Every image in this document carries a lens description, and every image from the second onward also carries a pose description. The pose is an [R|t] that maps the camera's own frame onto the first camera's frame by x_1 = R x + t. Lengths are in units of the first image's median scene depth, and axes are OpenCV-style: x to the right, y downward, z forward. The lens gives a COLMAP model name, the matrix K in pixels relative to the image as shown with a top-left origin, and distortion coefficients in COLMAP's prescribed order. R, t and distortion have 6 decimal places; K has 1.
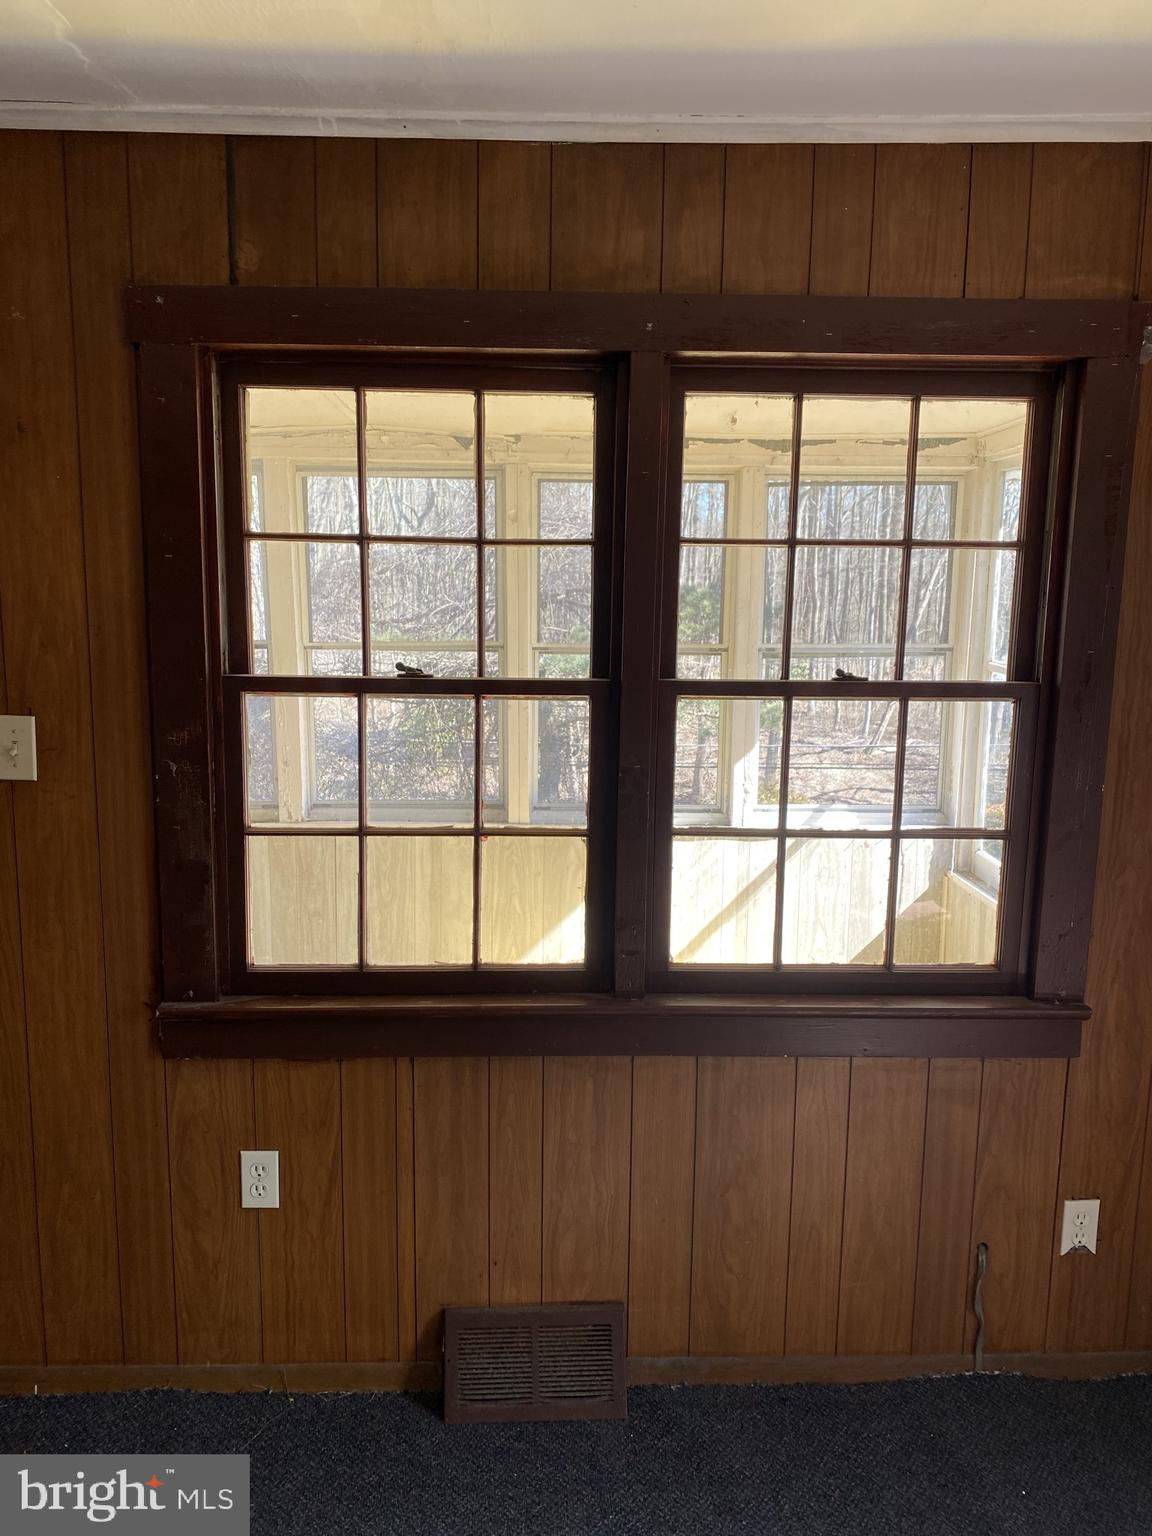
lens RADIAL K [[1173.0, 0, 576.0], [0, 1173.0, 768.0], [0, 0, 1]] dist [0.073984, -0.116052]
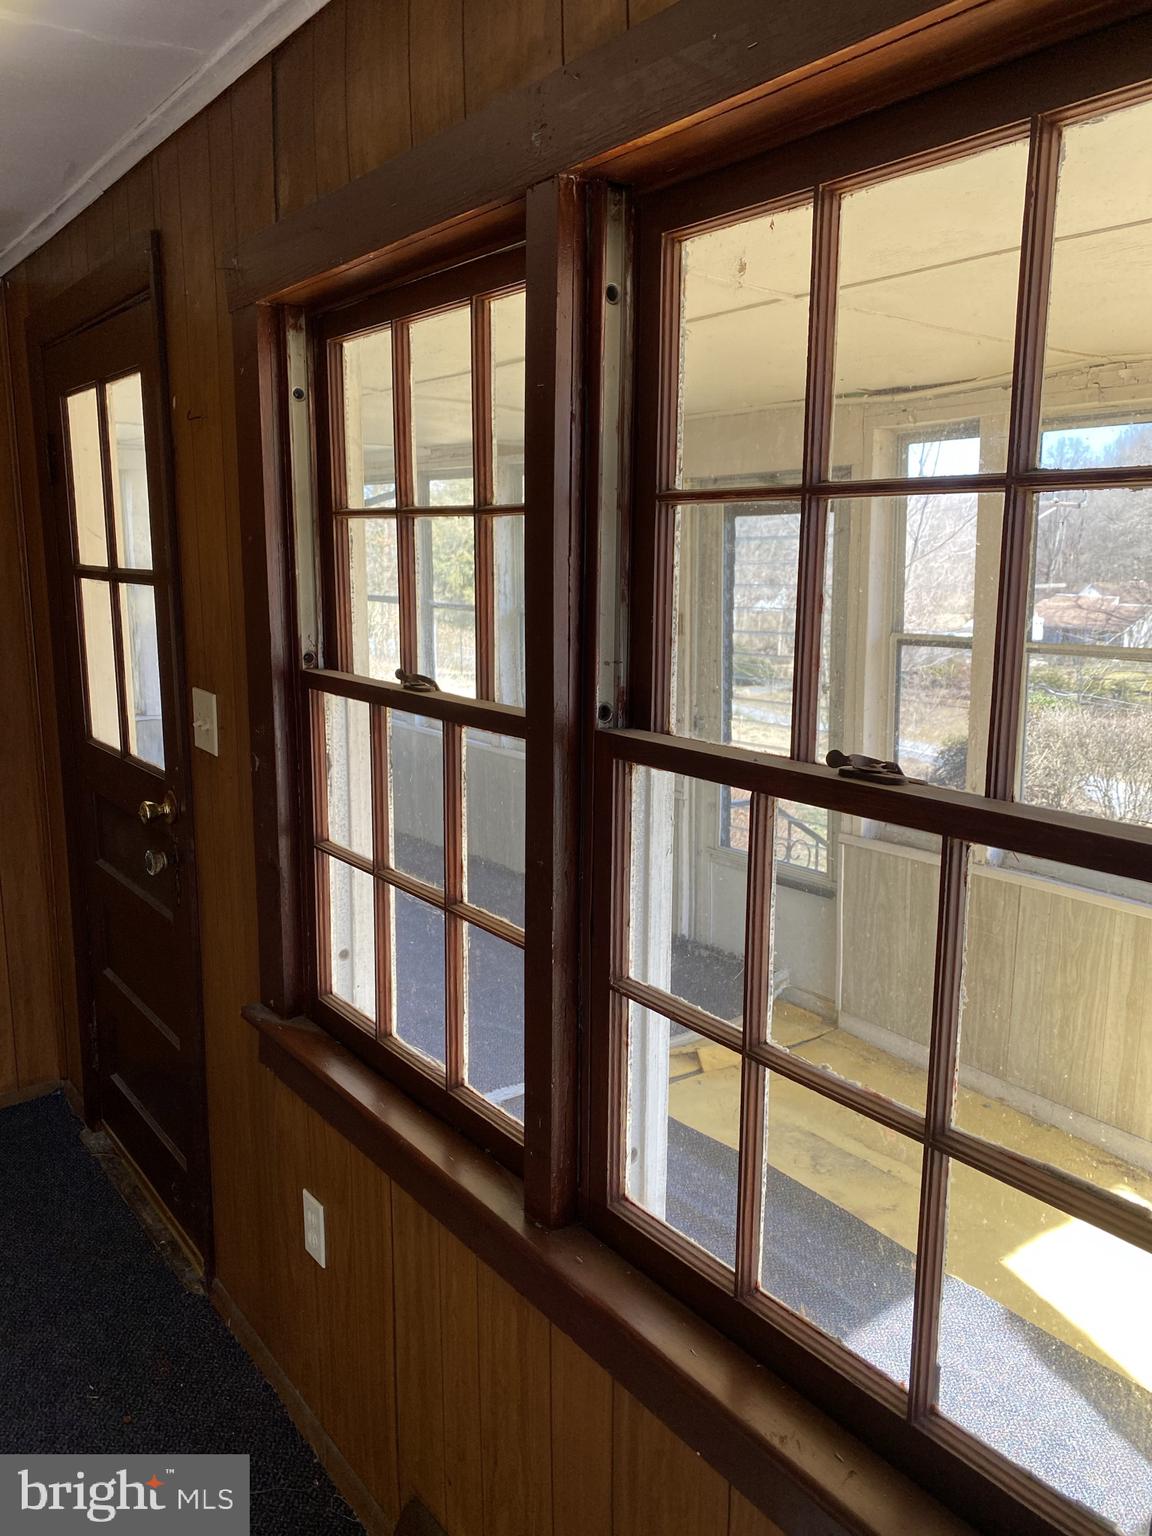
lens RADIAL K [[1173.0, 0, 576.0], [0, 1173.0, 768.0], [0, 0, 1]] dist [0.073984, -0.116052]
pose [[0.571556, 0.139448, -0.808628, 0.534074], [-0.131825, 0.988259, 0.077248, -0.097262], [0.809905, 0.062446, 0.583227, 0.613188]]
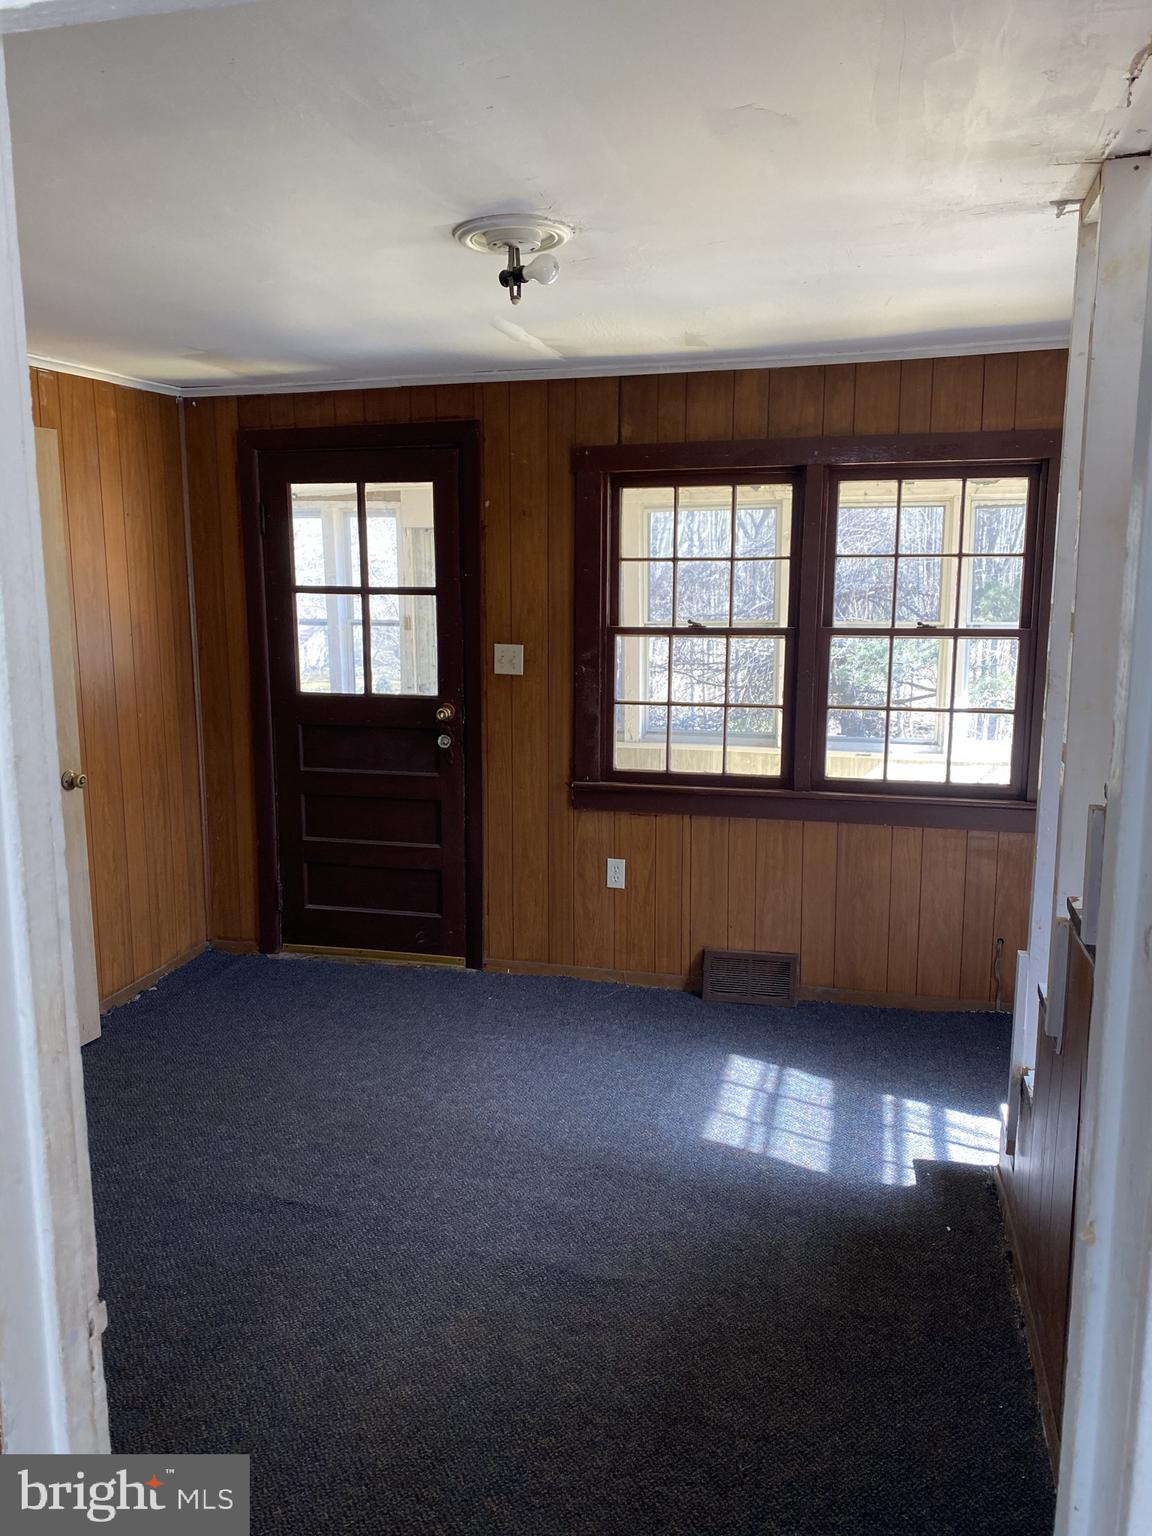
lens RADIAL K [[1173.0, 0, 576.0], [0, 1173.0, 768.0], [0, 0, 1]] dist [0.073984, -0.116052]
pose [[0.965513, 0.027611, -0.258885, 0.187573], [-0.029979, 0.999537, -0.005203, 0.178430], [0.258622, 0.012784, 0.965894, -0.984590]]
